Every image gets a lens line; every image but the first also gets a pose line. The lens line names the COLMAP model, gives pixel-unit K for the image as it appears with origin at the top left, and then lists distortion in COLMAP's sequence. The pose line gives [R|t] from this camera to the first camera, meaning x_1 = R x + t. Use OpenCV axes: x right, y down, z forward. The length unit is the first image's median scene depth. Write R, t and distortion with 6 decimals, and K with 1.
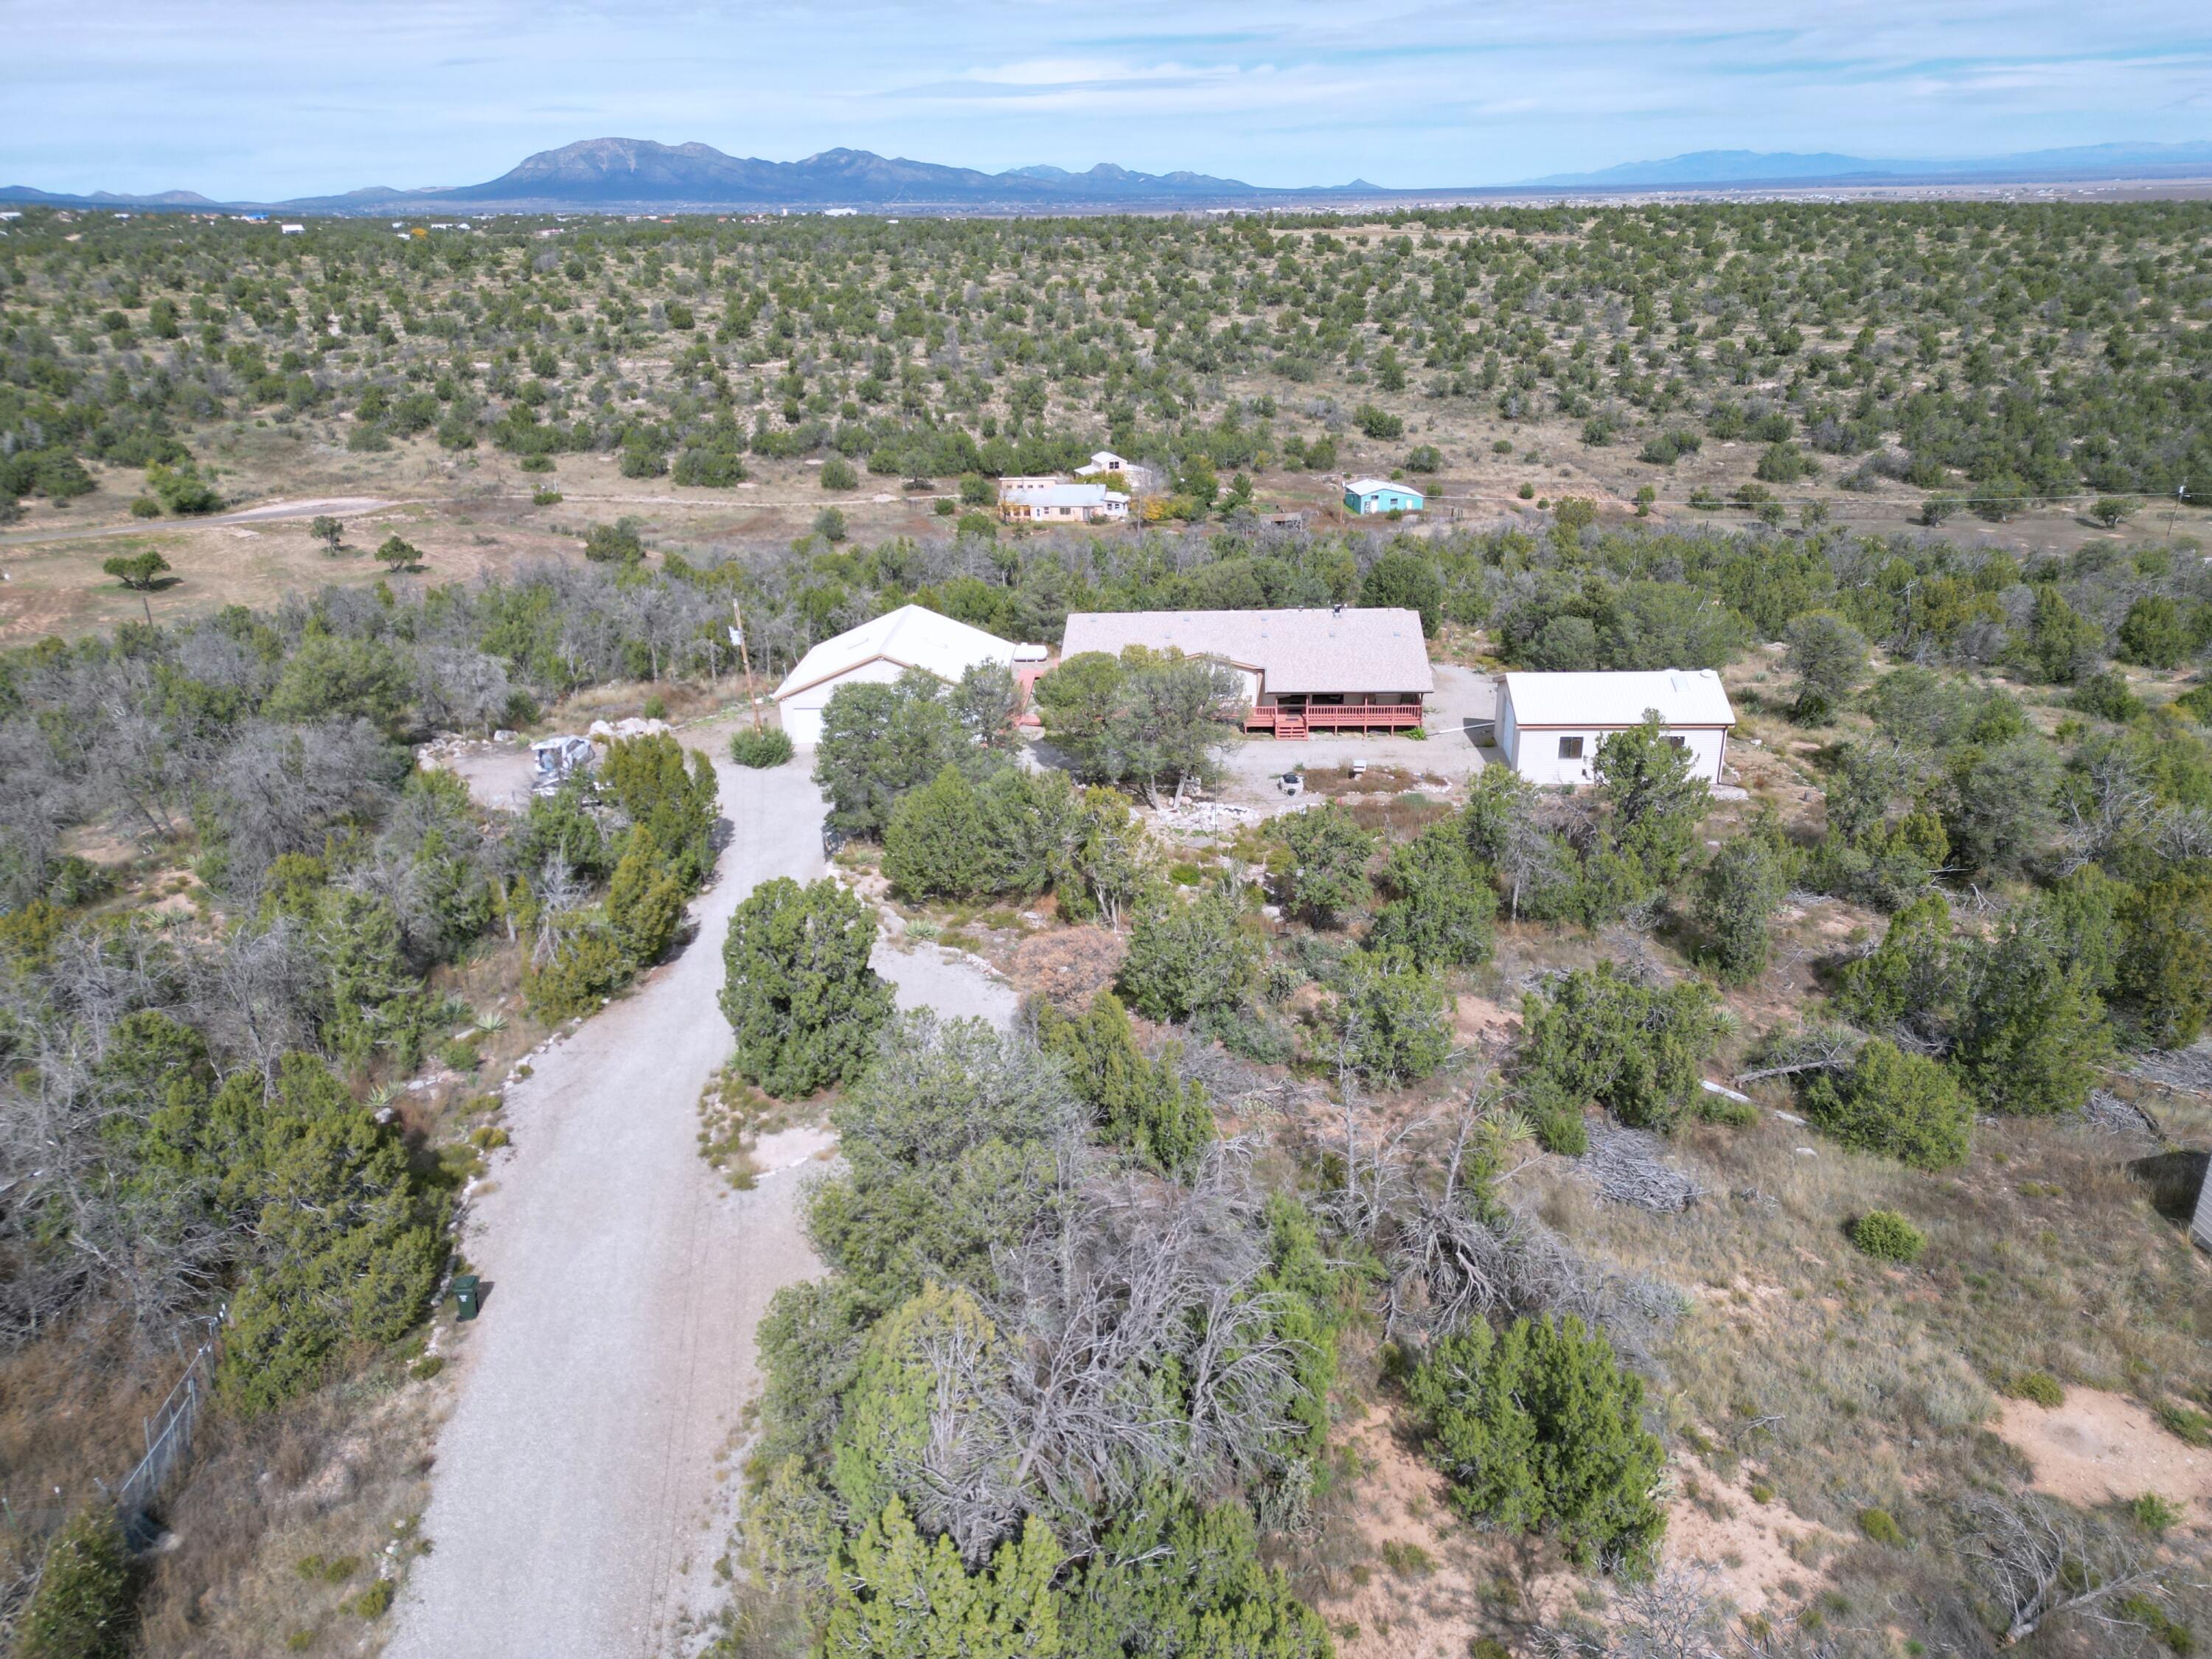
lens RADIAL K [[1553.6, 0, 1117.2], [0, 1553.6, 838.1], [0, 0, 1]] dist [0.086285, -0.084483]
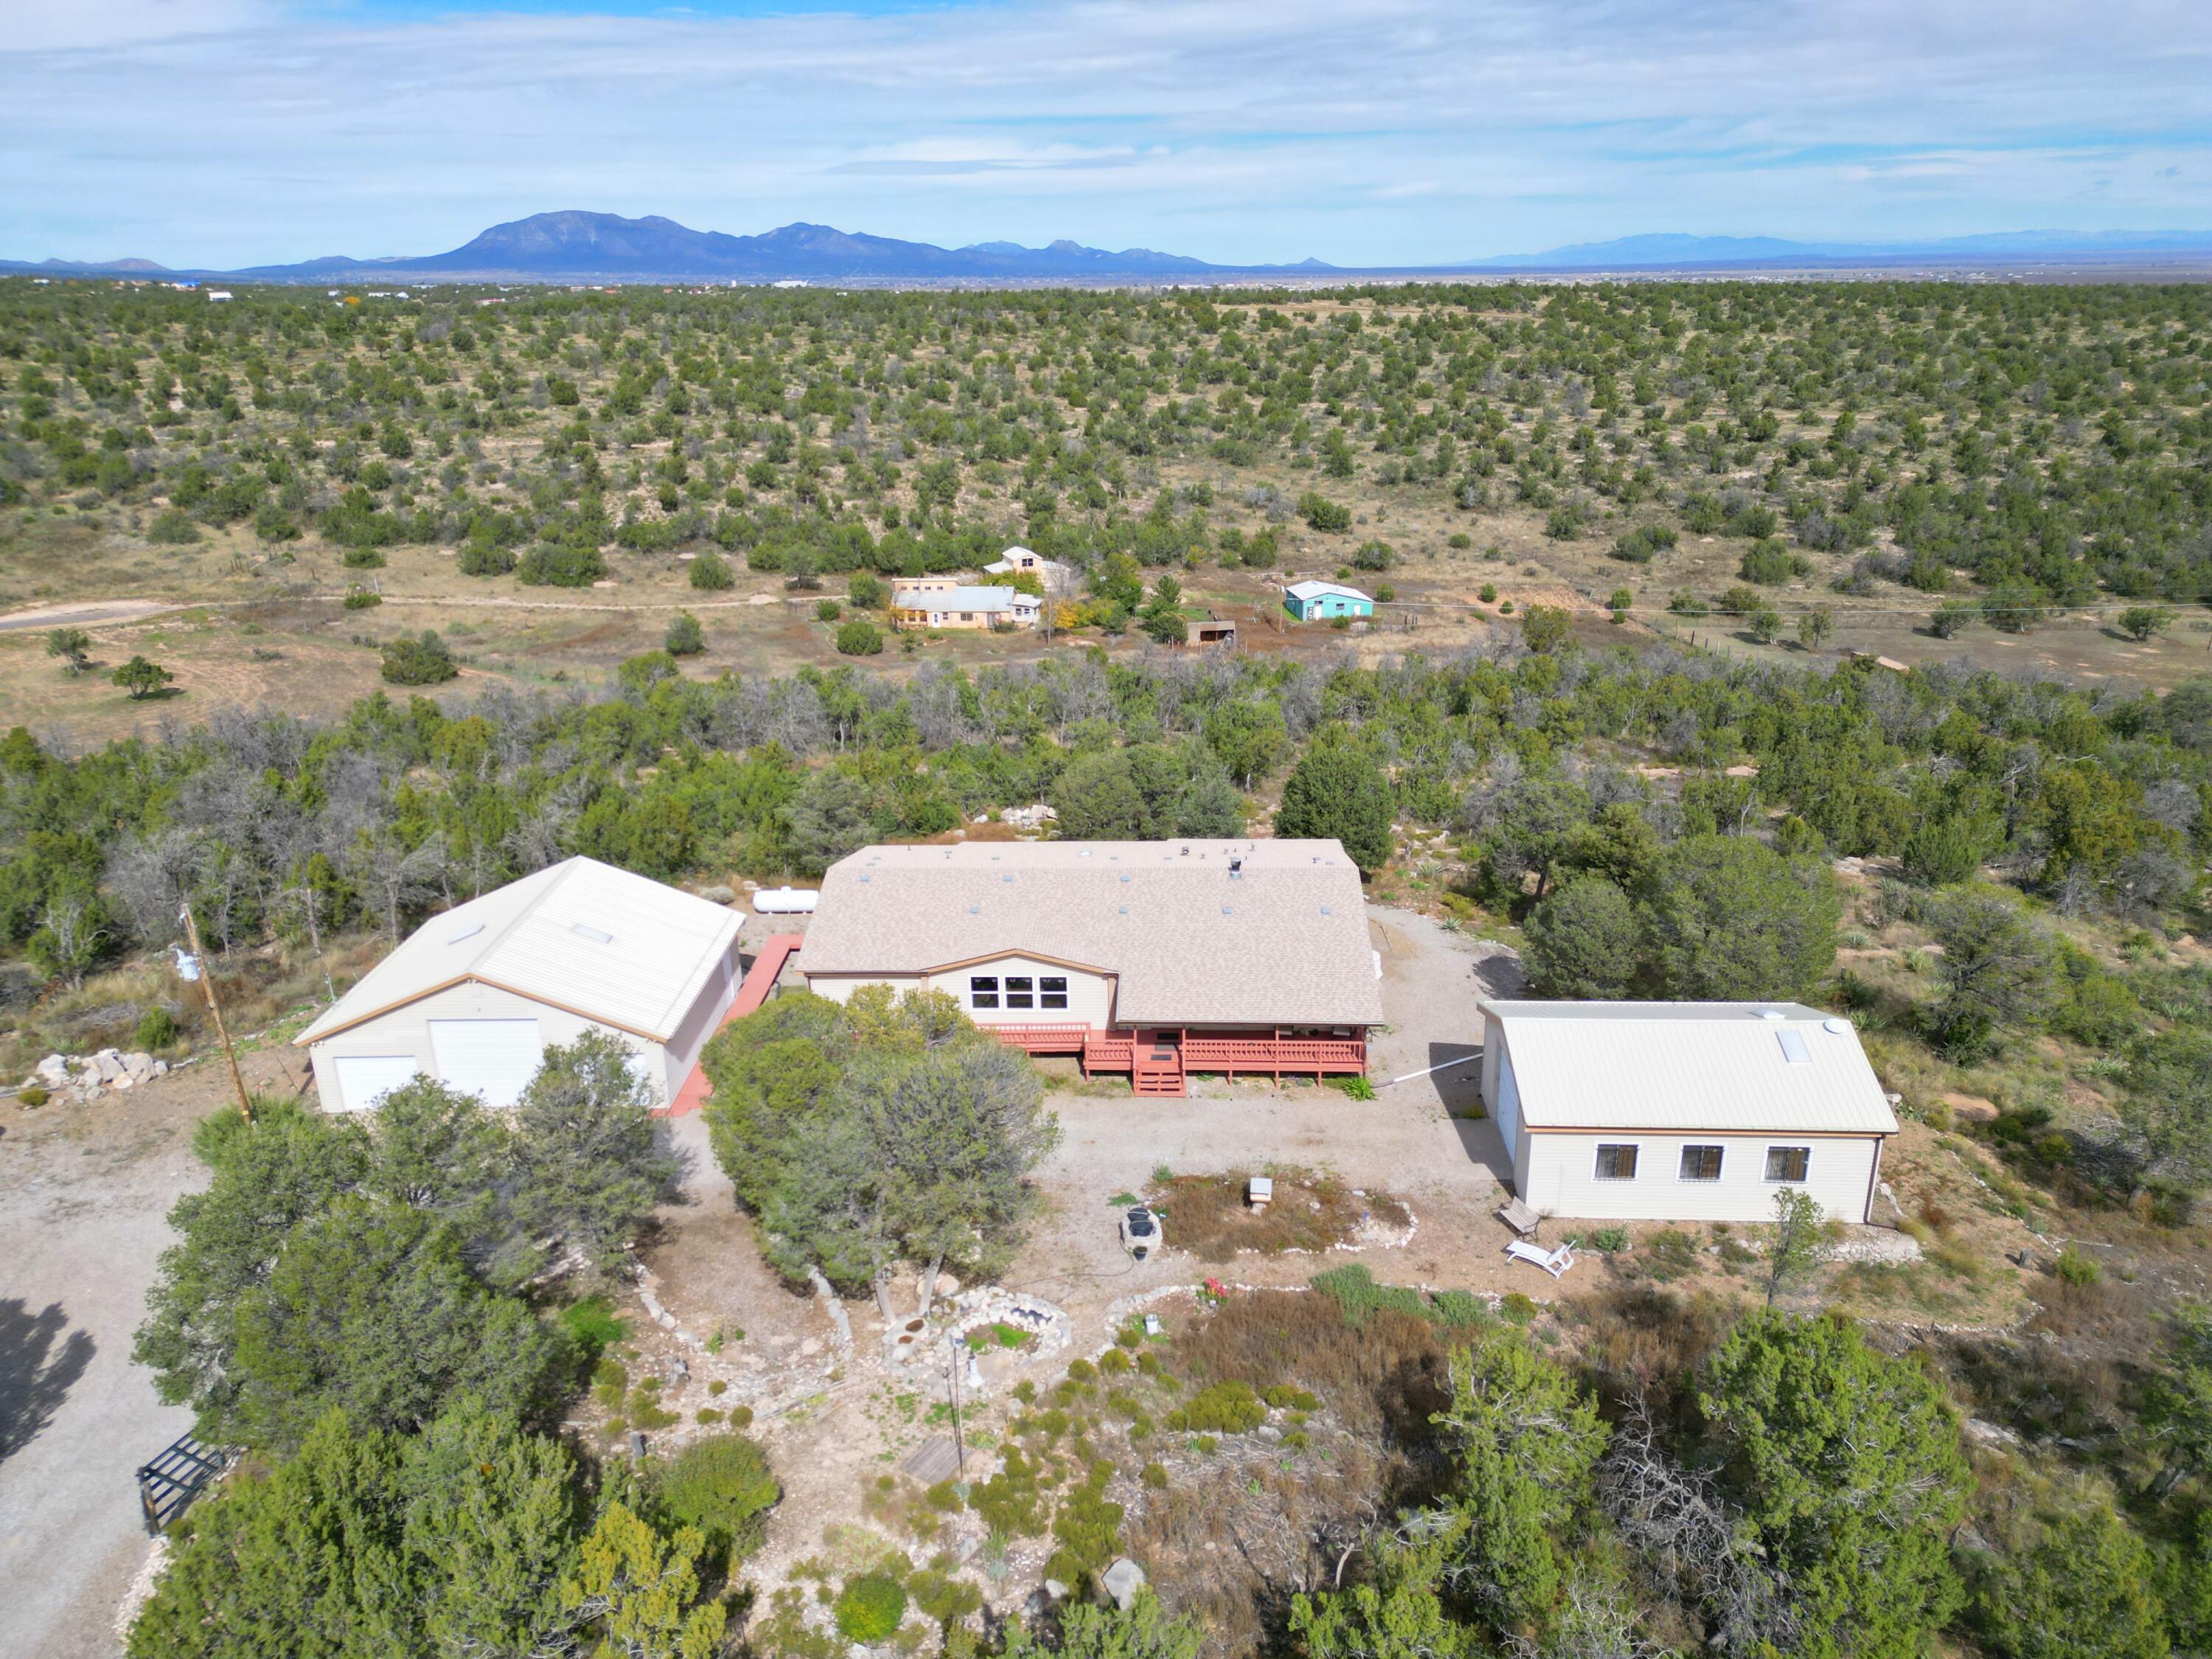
lens RADIAL K [[1553.6, 0, 1117.2], [0, 1553.6, 838.1], [0, 0, 1]] dist [0.086285, -0.084483]
pose [[0.999651, -0.001343, 0.026389, 0.019017], [0.002435, 0.999140, -0.041401, -0.033690], [-0.026310, 0.041450, 0.998794, 0.089450]]
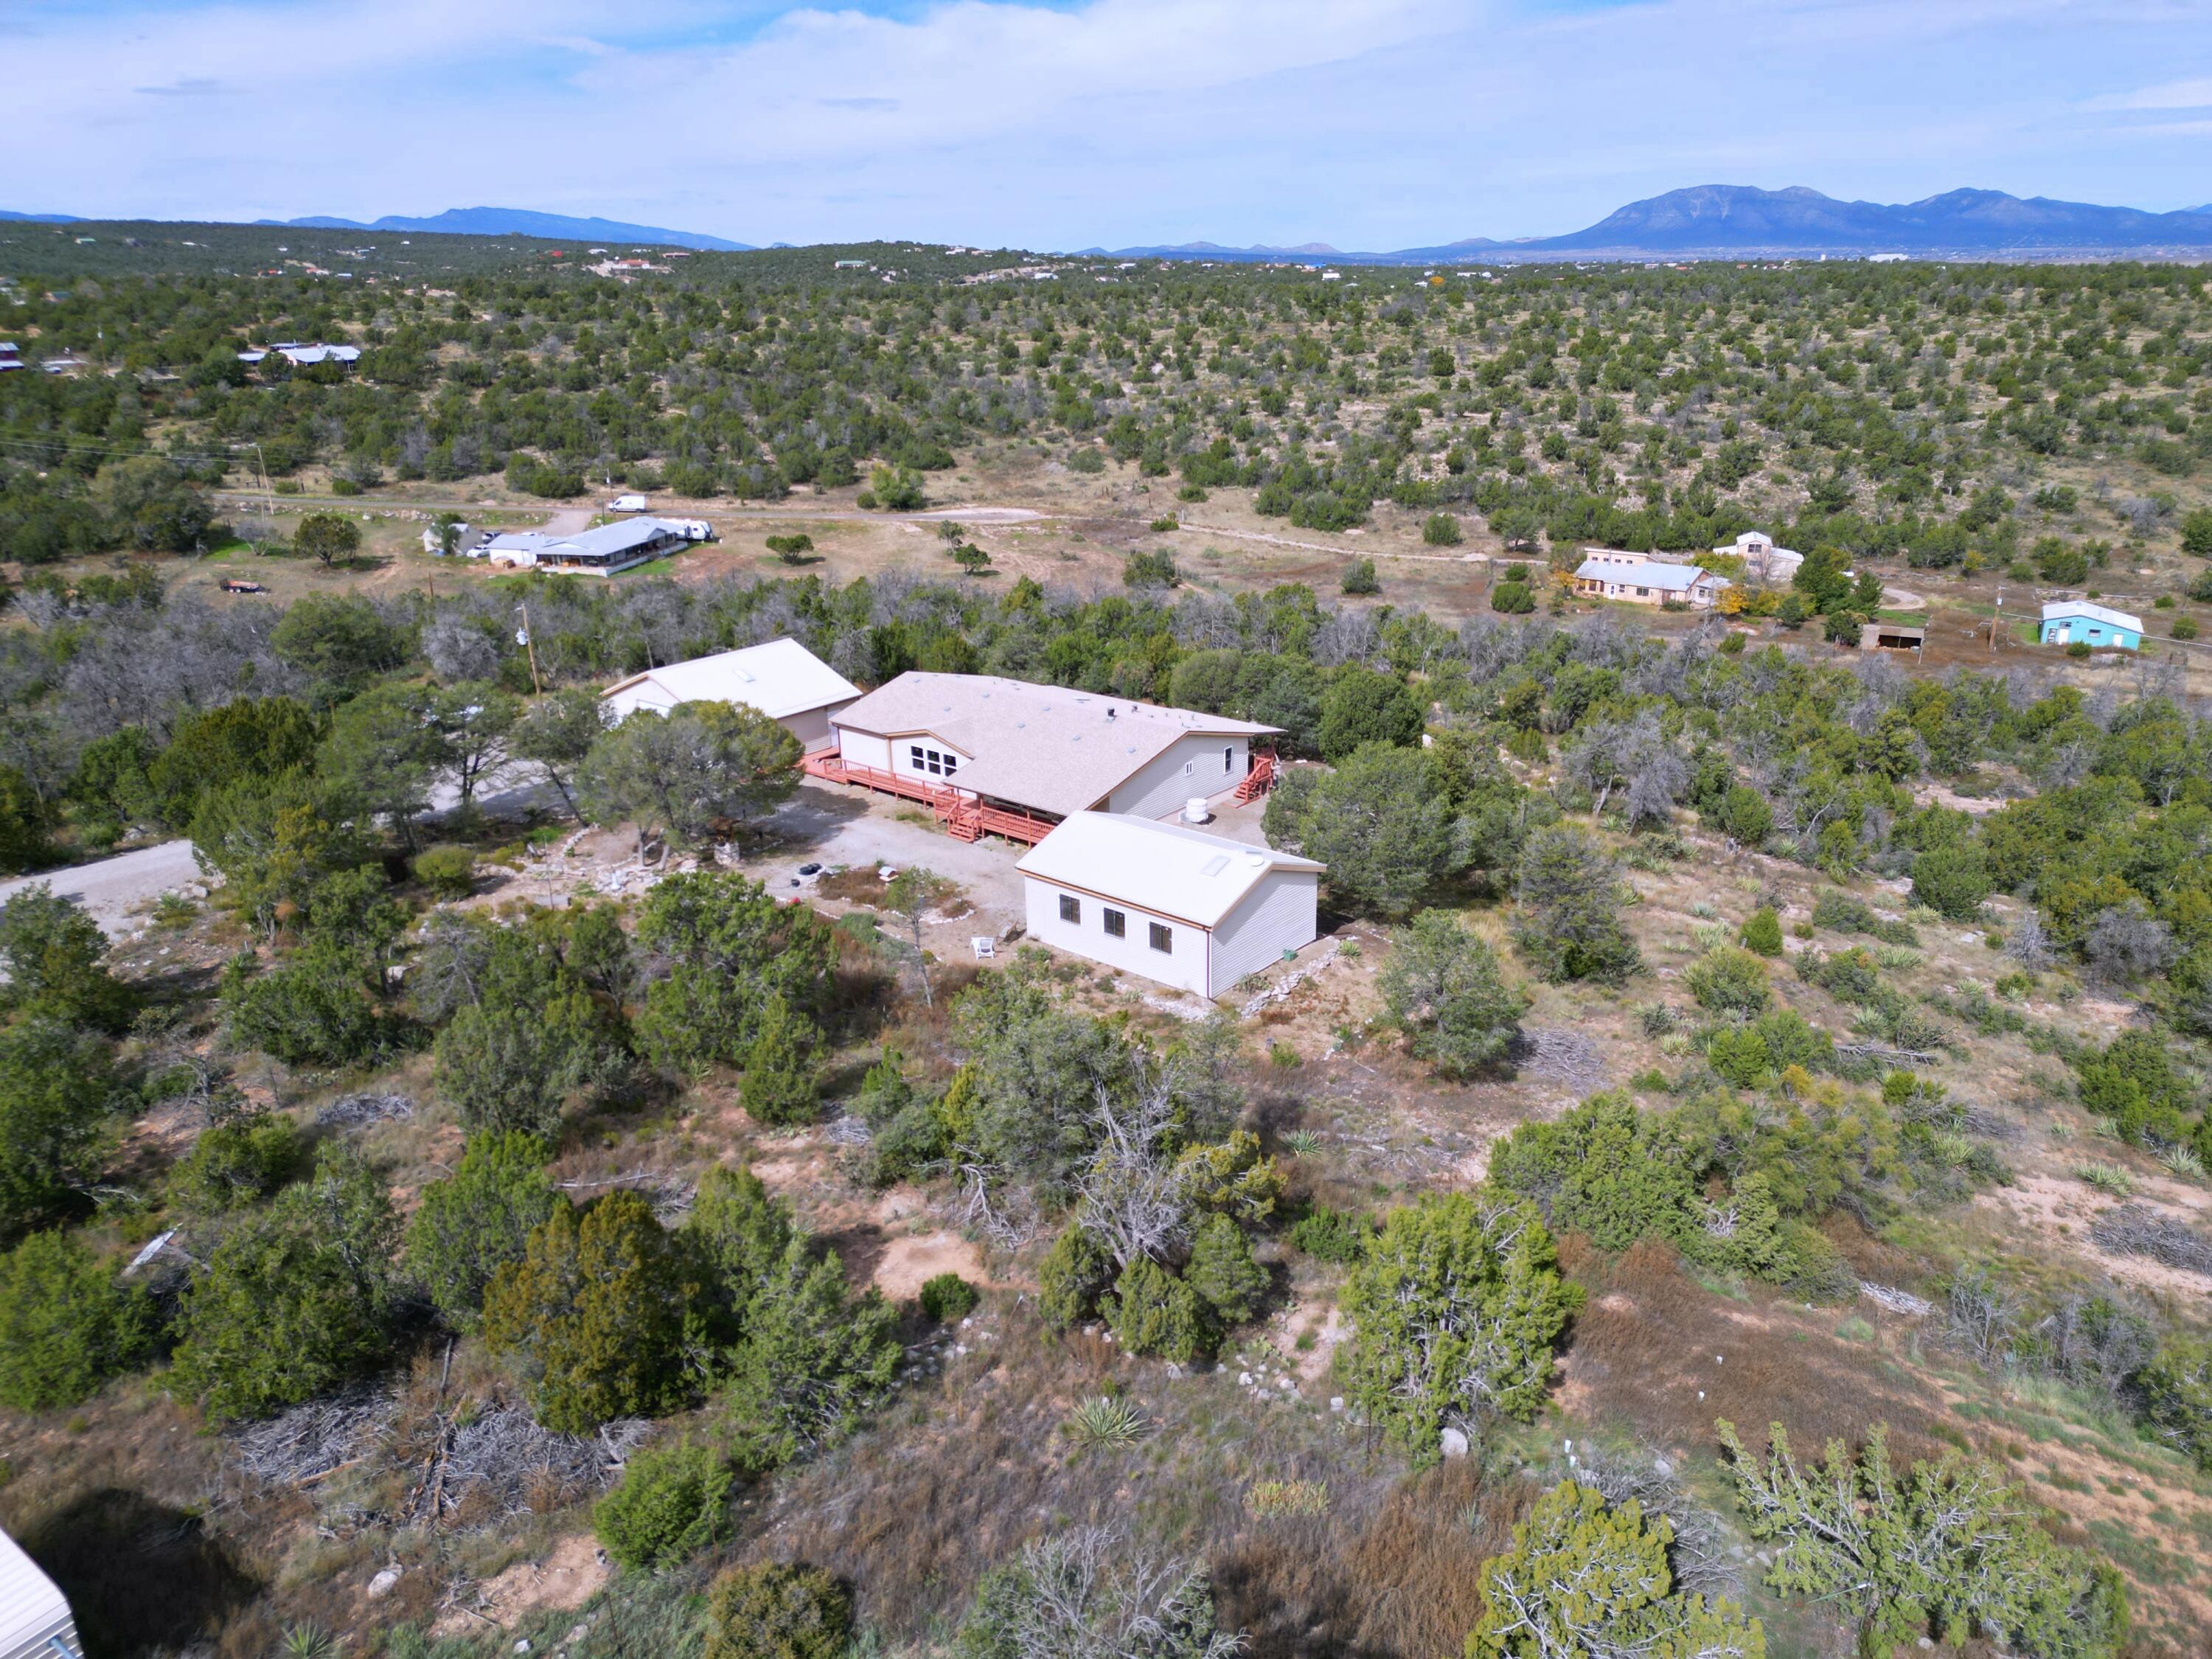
lens RADIAL K [[1553.6, 0, 1117.2], [0, 1553.6, 838.1], [0, 0, 1]] dist [0.086285, -0.084483]
pose [[0.812947, 0.209712, -0.543266, 0.163259], [-0.223625, 0.973801, 0.041274, -0.029283], [0.537689, 0.087935, 0.838545, 0.068632]]
